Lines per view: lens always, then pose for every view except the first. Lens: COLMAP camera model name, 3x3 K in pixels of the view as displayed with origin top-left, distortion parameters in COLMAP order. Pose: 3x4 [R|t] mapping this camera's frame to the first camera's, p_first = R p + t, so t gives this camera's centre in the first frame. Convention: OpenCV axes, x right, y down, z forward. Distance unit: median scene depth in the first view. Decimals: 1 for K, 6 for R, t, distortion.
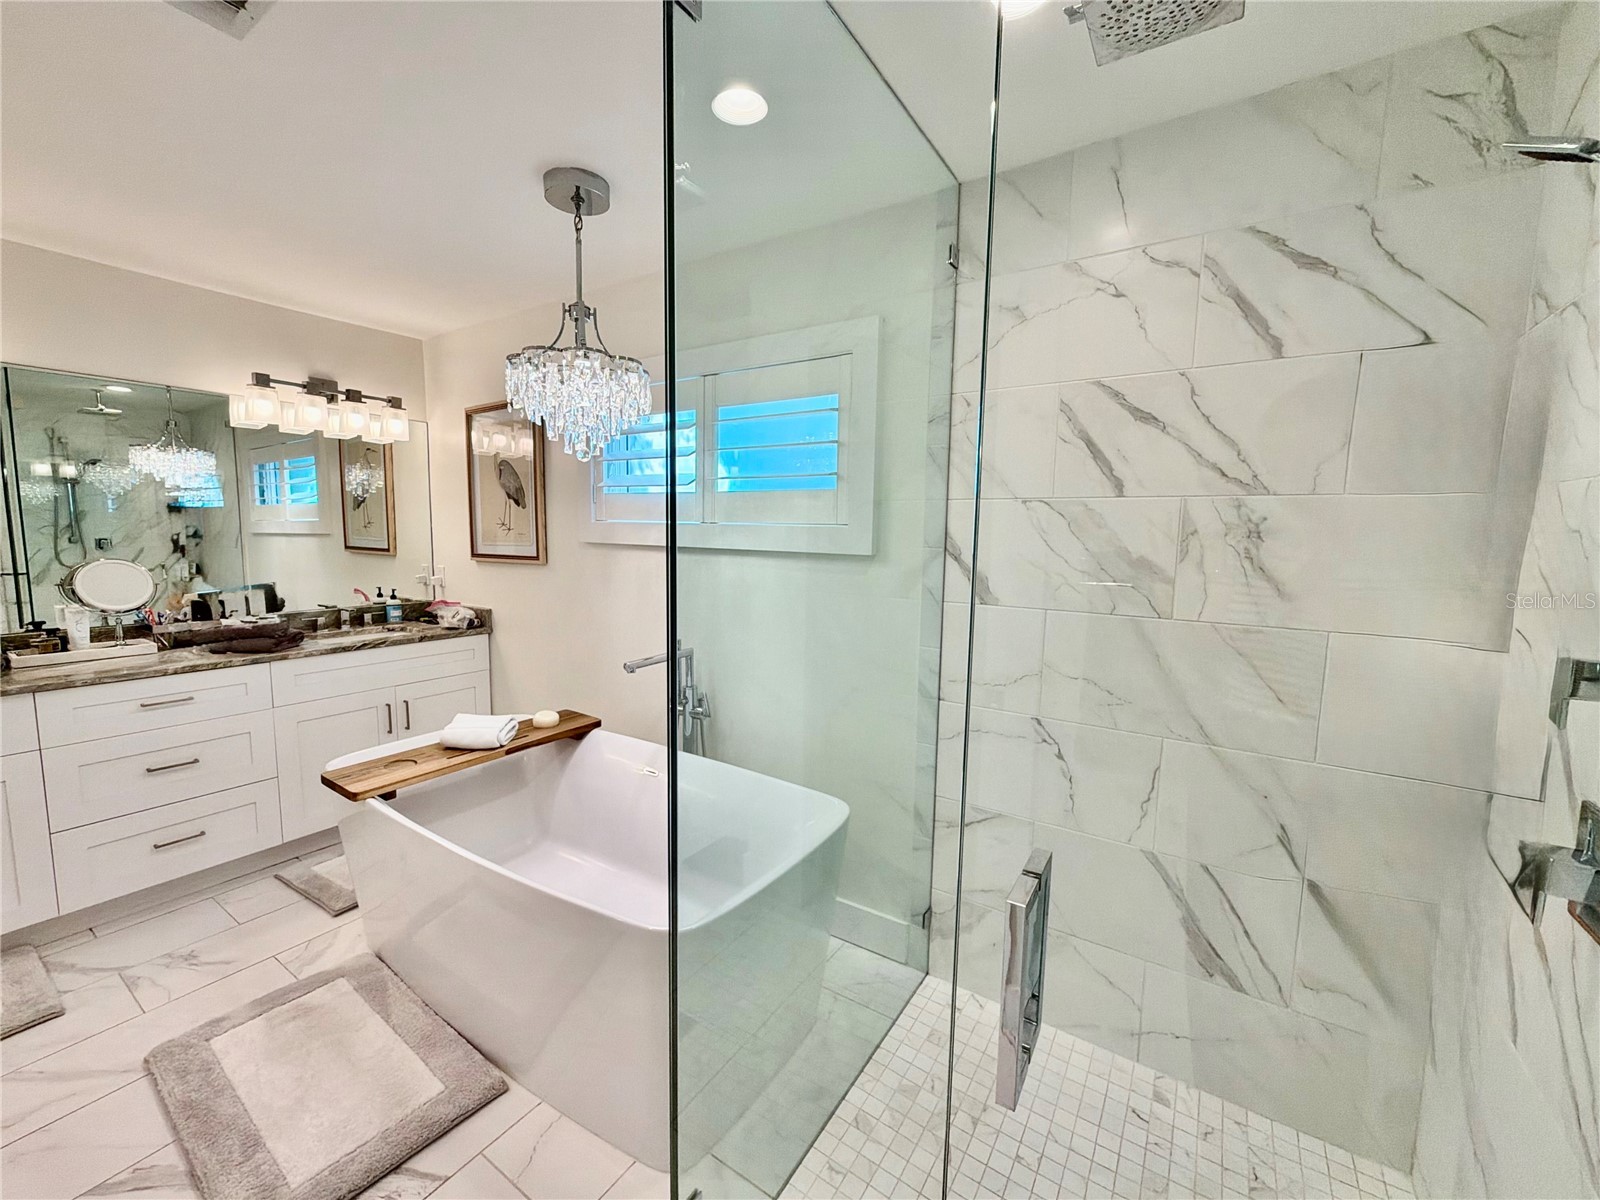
lens RADIAL K [[638.1, 0, 790.8], [0, 638.1, 594.6], [0, 0, 1]] dist [-0.000543, -0.000153]
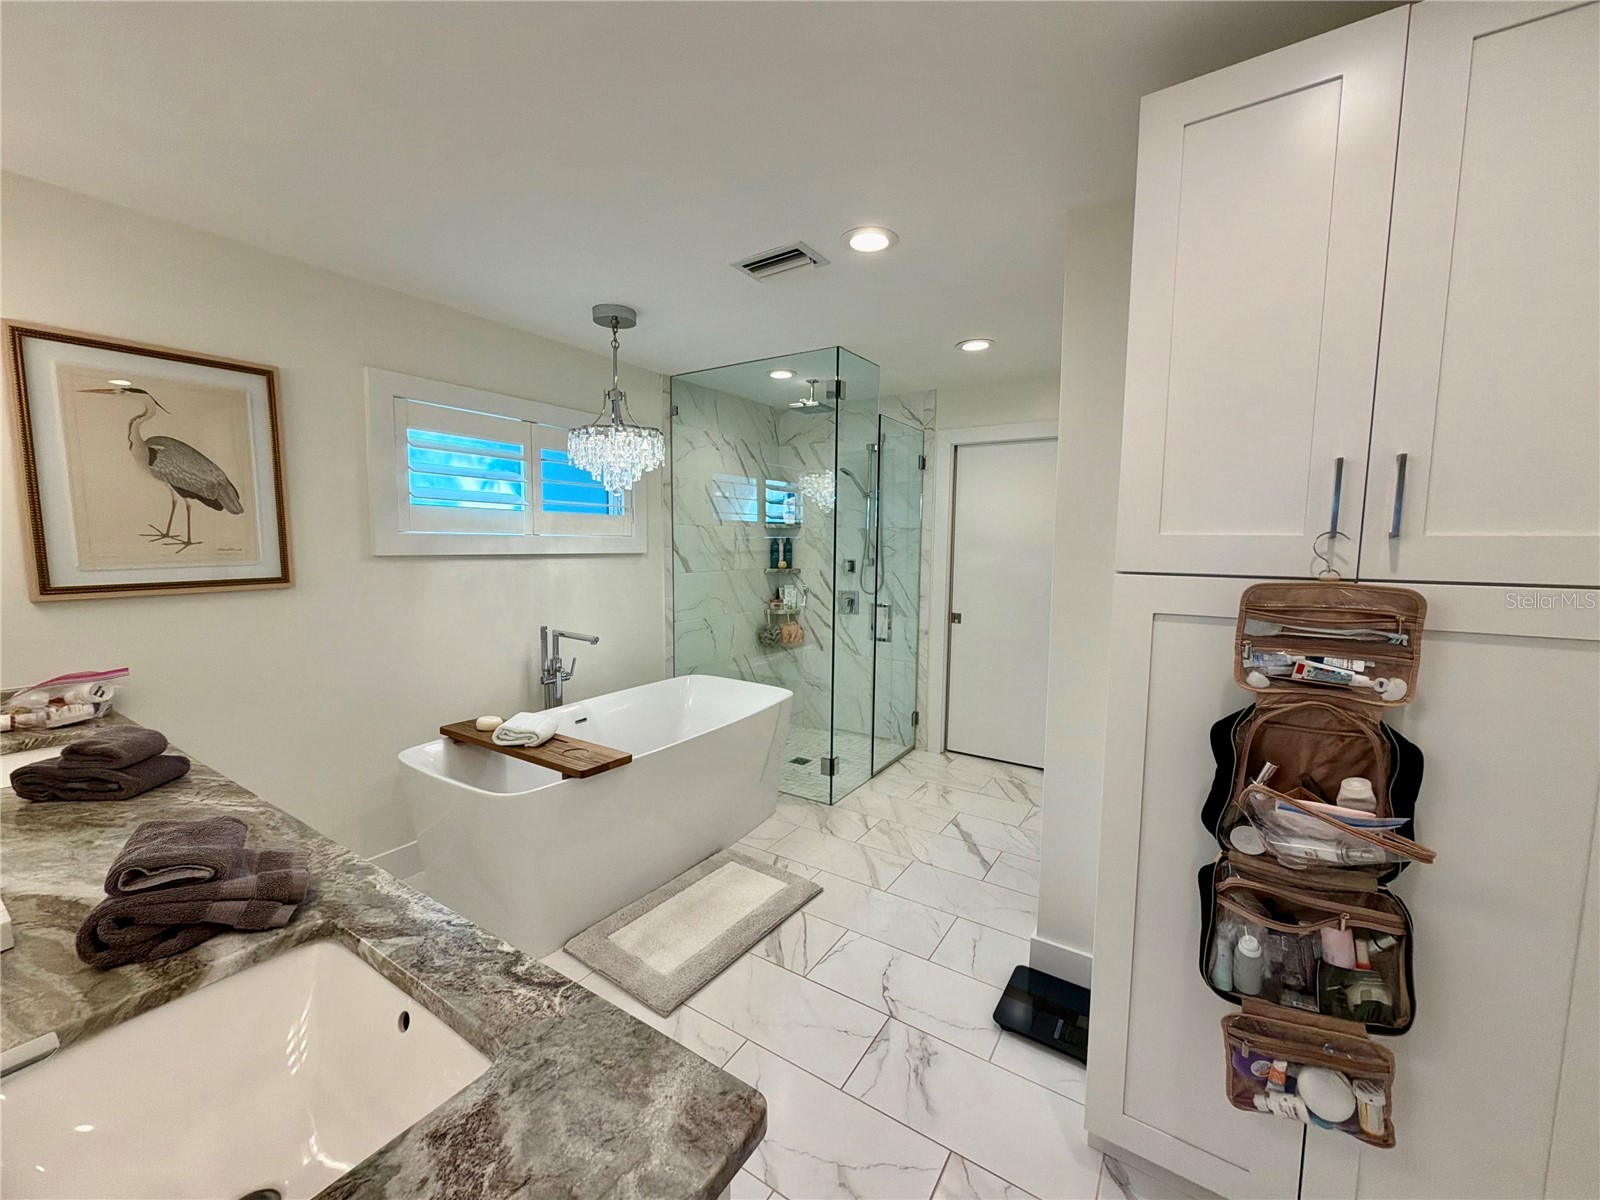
lens RADIAL K [[638.1, 0, 794.7], [0, 638.1, 601.8], [0, 0, 1]] dist [-0.000543, -0.000153]
pose [[-0.010980, -0.112683, 0.993570, -1.761151], [0.093658, 0.989146, 0.113216, -0.093013], [-0.995544, 0.094299, -0.000307, 0.602592]]
